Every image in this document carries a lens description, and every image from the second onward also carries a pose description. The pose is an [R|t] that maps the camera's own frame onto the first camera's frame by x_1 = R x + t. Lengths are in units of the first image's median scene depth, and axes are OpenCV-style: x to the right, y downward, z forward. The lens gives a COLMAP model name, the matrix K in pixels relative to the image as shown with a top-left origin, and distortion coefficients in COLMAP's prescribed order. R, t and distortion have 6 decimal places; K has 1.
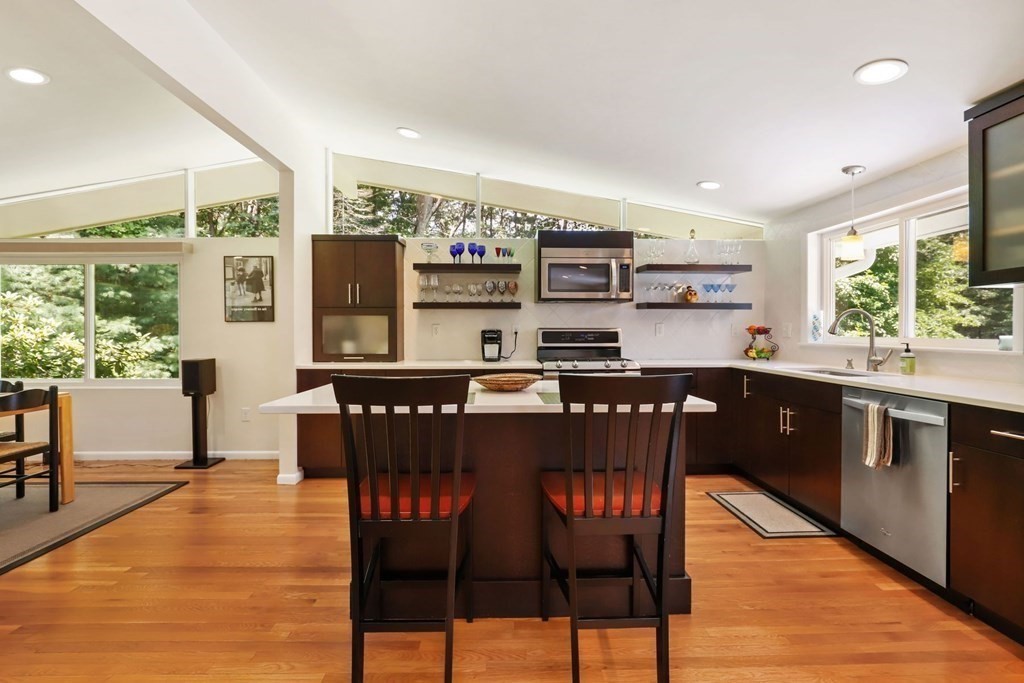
lens RADIAL K [[473.3, 0, 507.2], [0, 473.3, 333.1], [0, 0, 1]] dist [-0.034527, 0.009819]
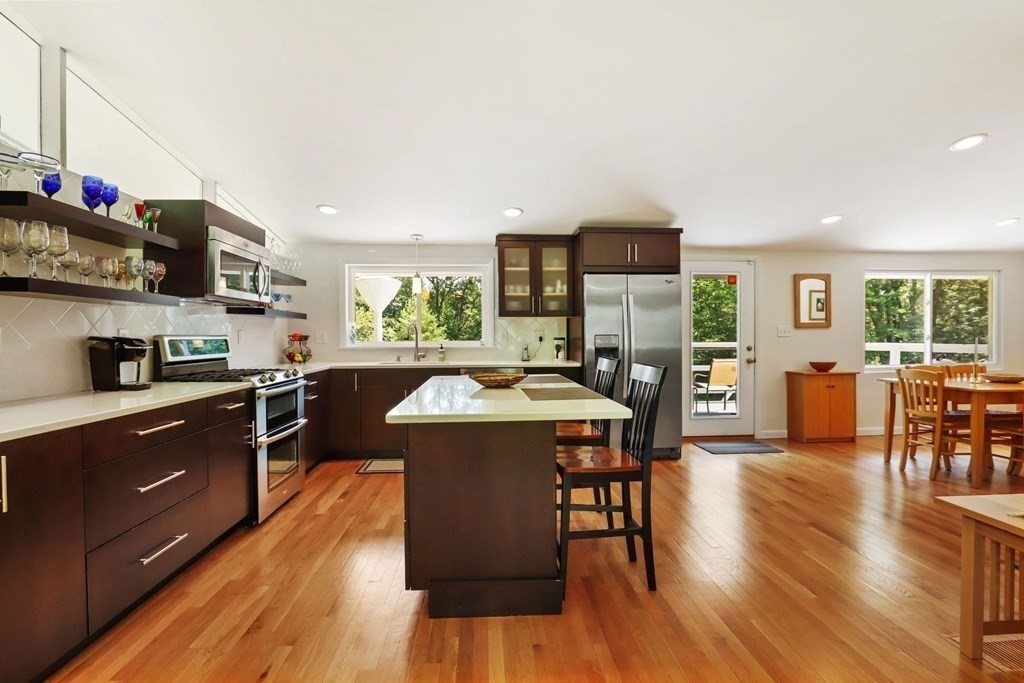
lens RADIAL K [[473.3, 0, 518.0], [0, 473.3, 337.0], [0, 0, 1]] dist [-0.034527, 0.009819]
pose [[-0.055311, -0.001875, 0.998467, -0.644977], [0.009450, 0.999952, 0.002401, -0.004354], [-0.998424, 0.009568, -0.055291, 0.534421]]
